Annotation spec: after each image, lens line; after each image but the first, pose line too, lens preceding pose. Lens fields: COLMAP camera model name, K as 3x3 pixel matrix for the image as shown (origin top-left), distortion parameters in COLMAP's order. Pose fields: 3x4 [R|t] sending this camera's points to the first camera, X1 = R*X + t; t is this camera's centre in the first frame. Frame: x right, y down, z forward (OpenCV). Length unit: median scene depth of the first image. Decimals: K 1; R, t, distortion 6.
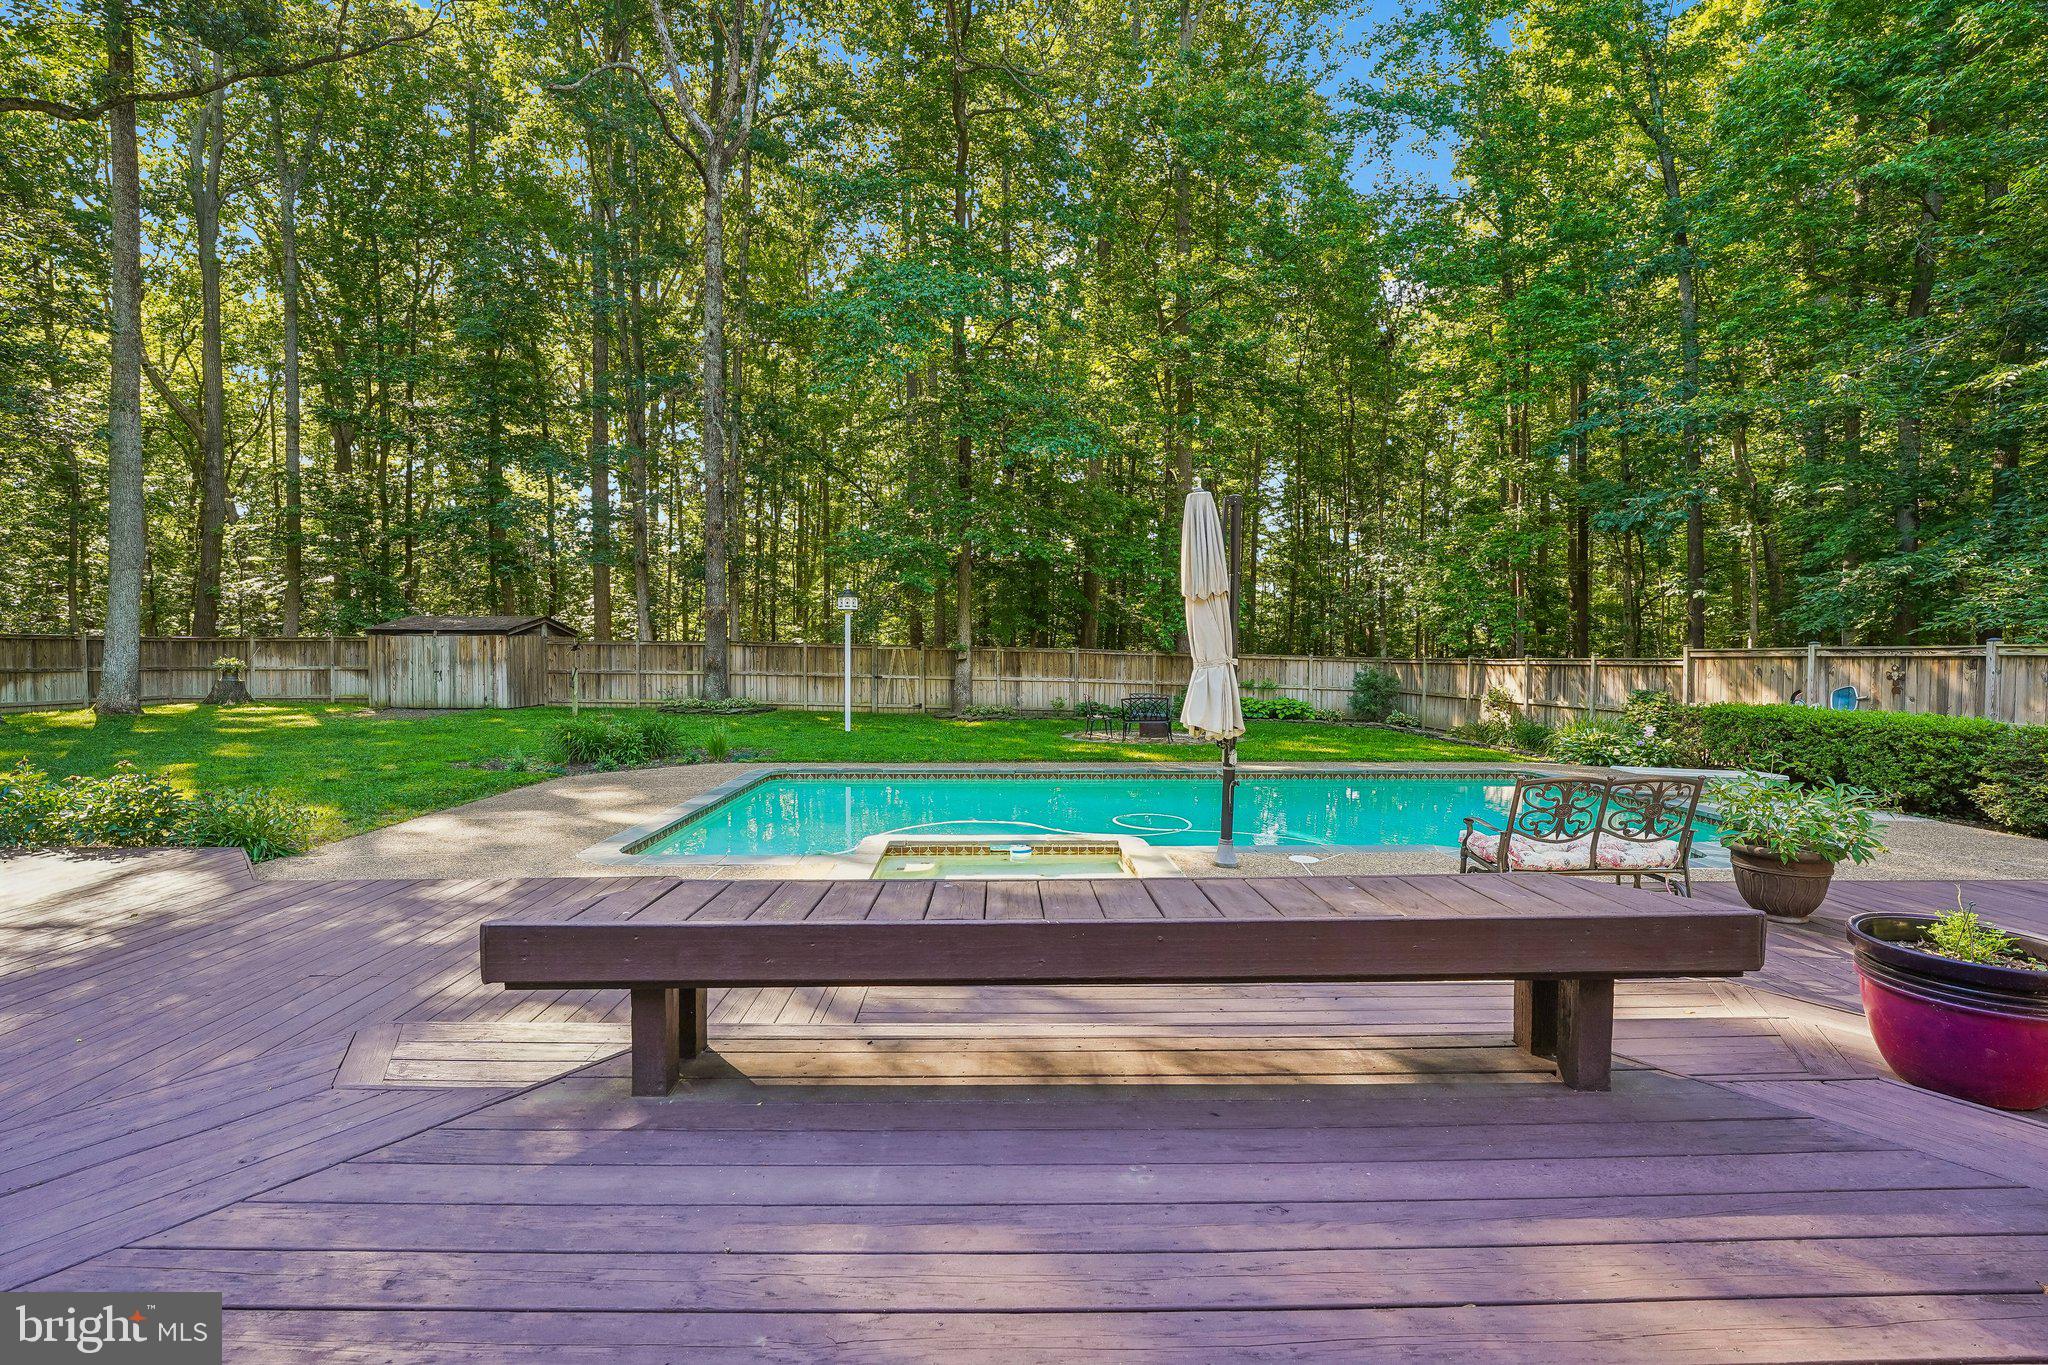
lens RADIAL K [[898.3, 0, 1024.0], [0, 898.3, 682.5], [0, 0, 1]] dist [-0.011819, 0.000397]
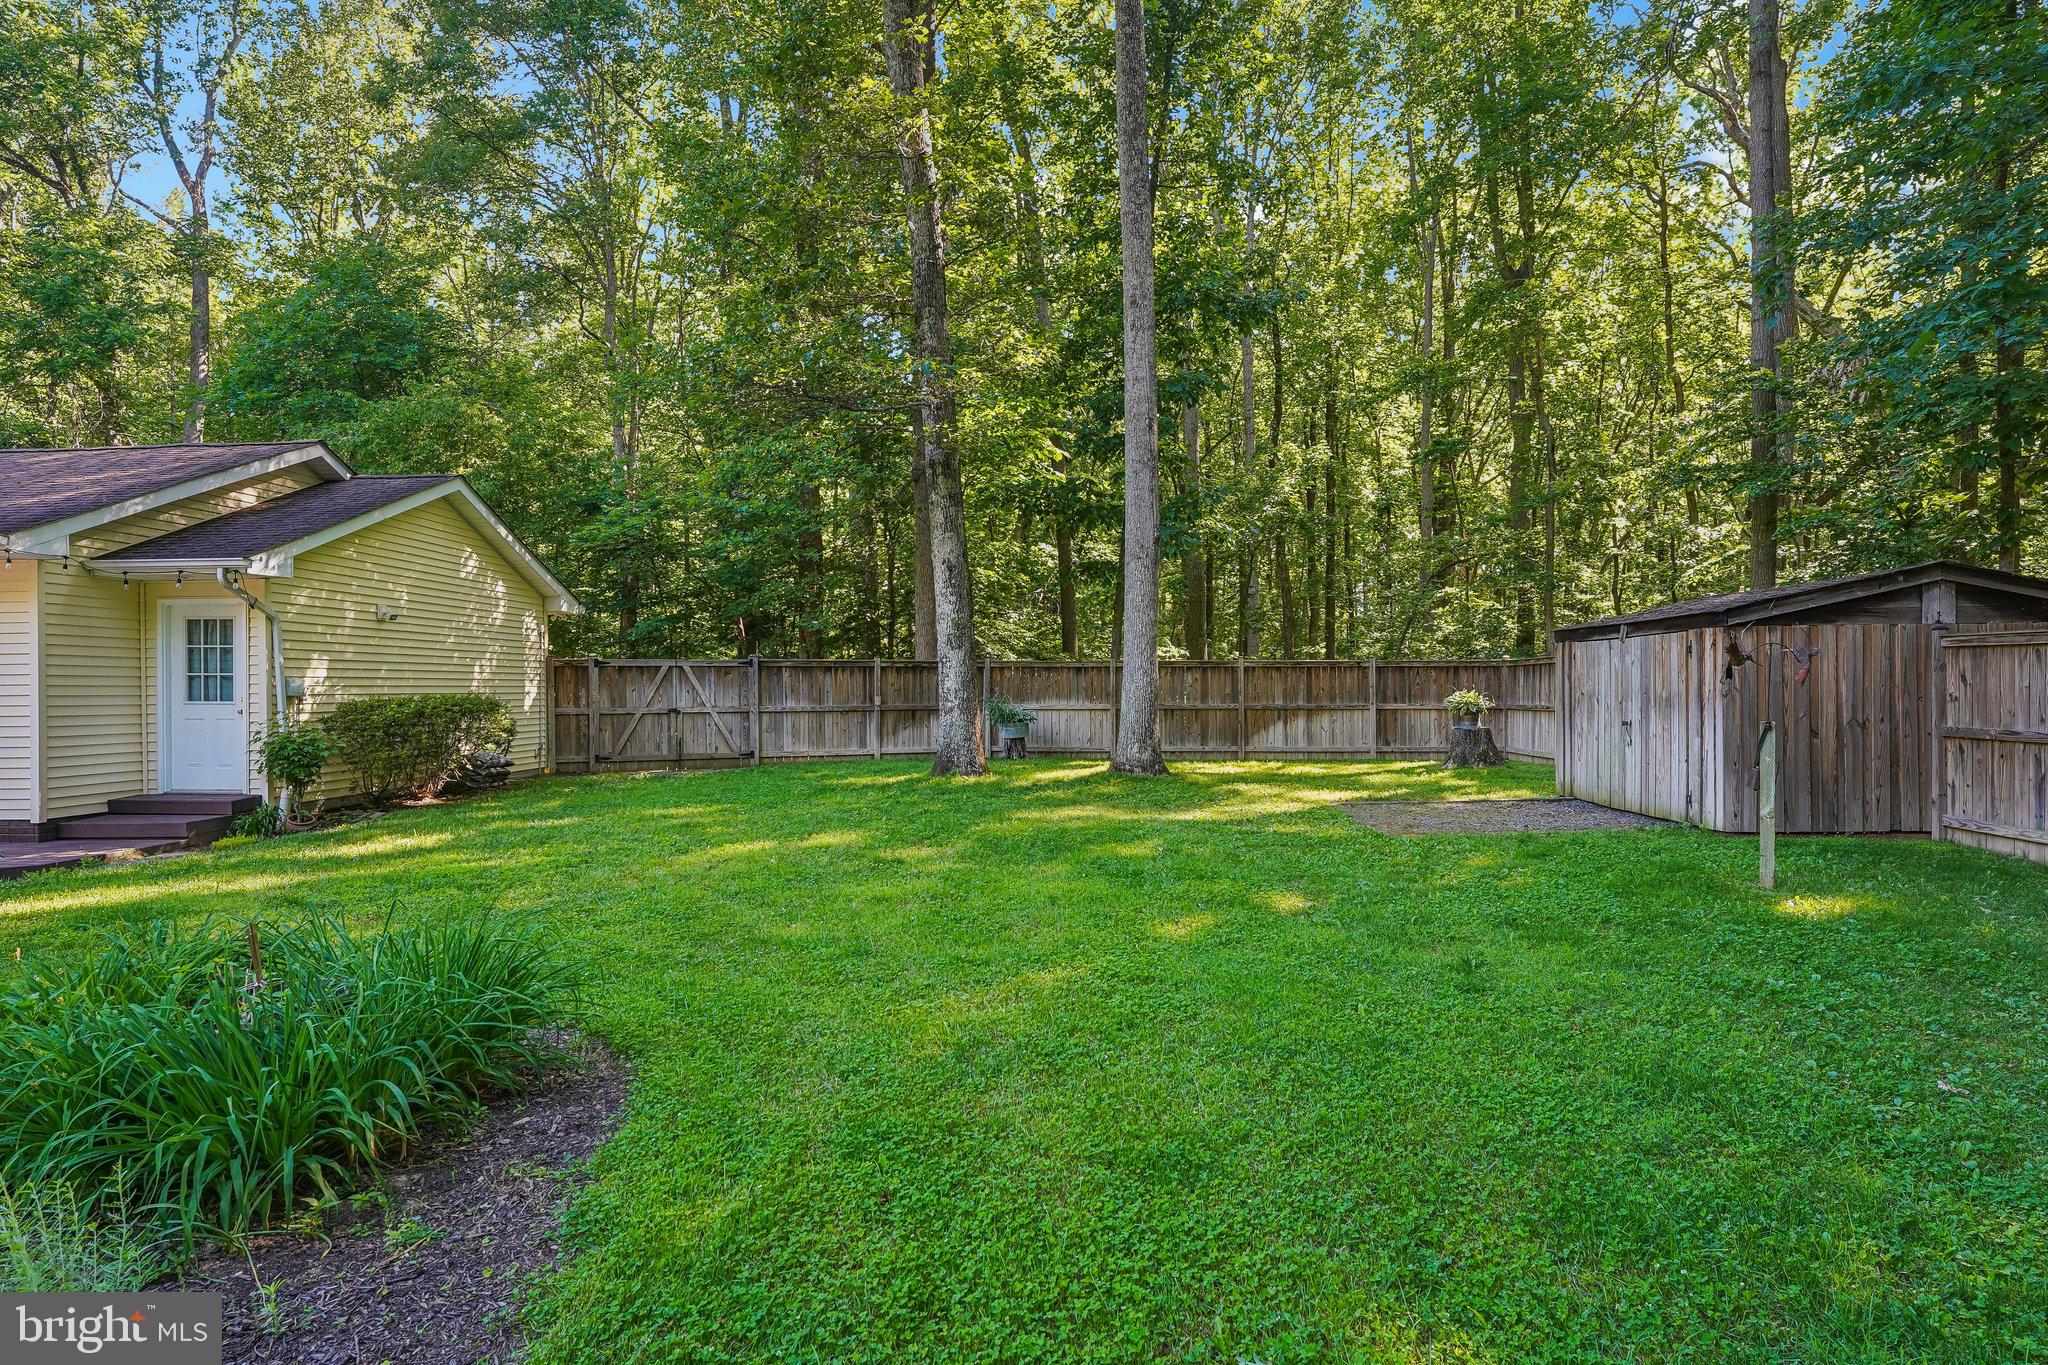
lens RADIAL K [[1102.6, 0, 1024.0], [0, 1102.6, 682.5], [0, 0, 1]] dist [0.001377, -0.000186]
pose [[-0.072442, -0.009189, -0.997330, -0.130309], [-0.028470, 0.999569, -0.007141, -0.020520], [0.996966, 0.027876, -0.072672, 0.788749]]
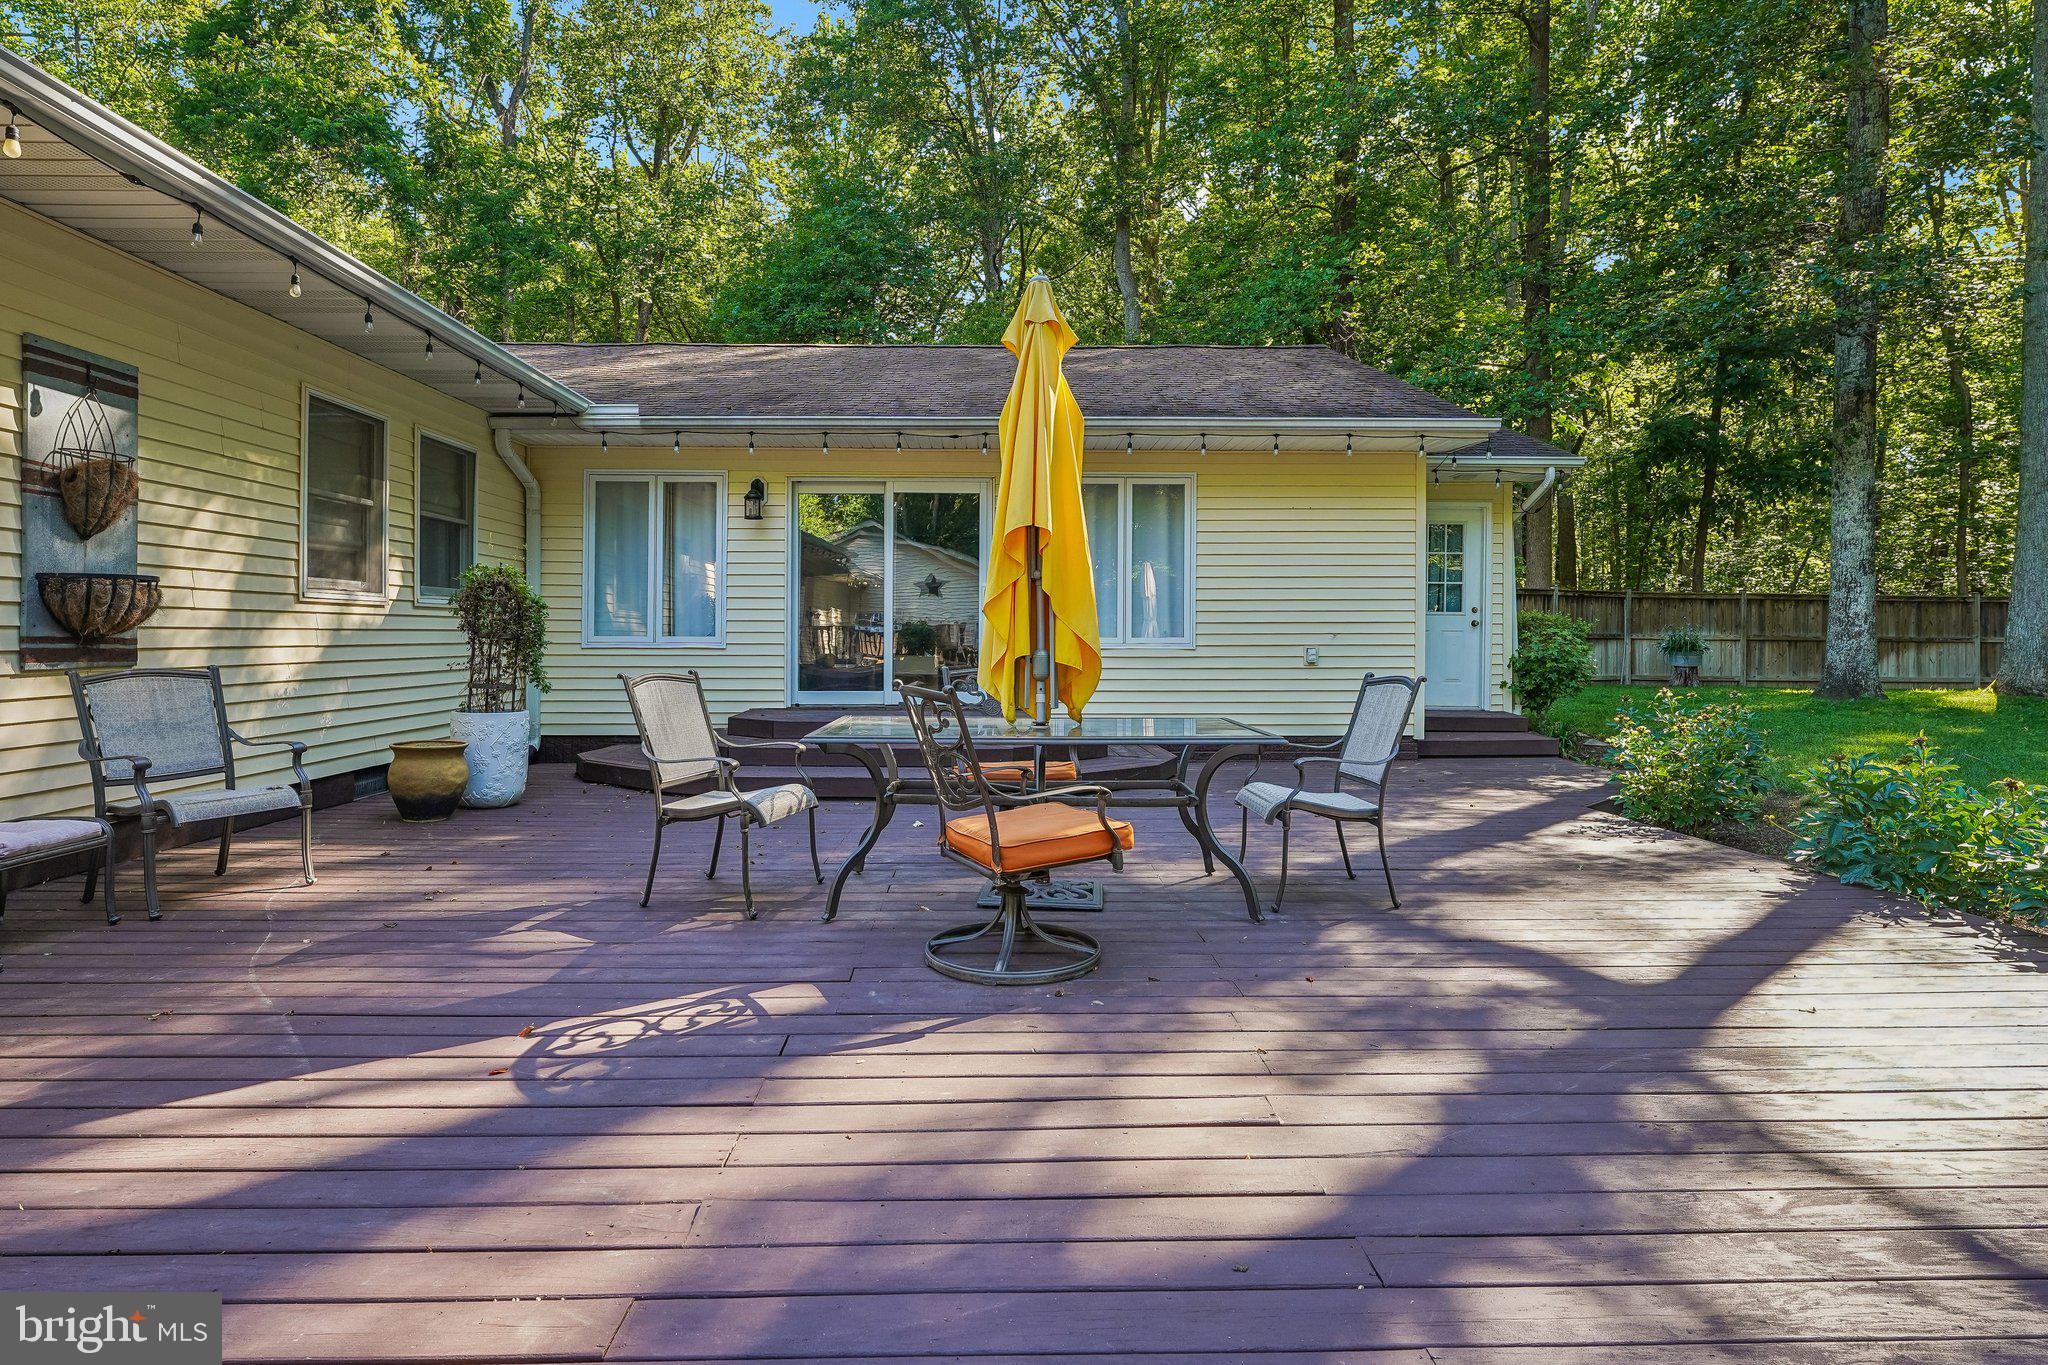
lens RADIAL K [[1028.5, 0, 1012.8], [0, 1028.5, 626.1], [0, 0, 1]] dist [-0.002225, -0.000496]
pose [[0.011080, -0.011014, -0.999878, -0.169825], [-0.038279, 0.999202, -0.011431, 0.016157], [0.999206, 0.038401, 0.010650, 0.145859]]
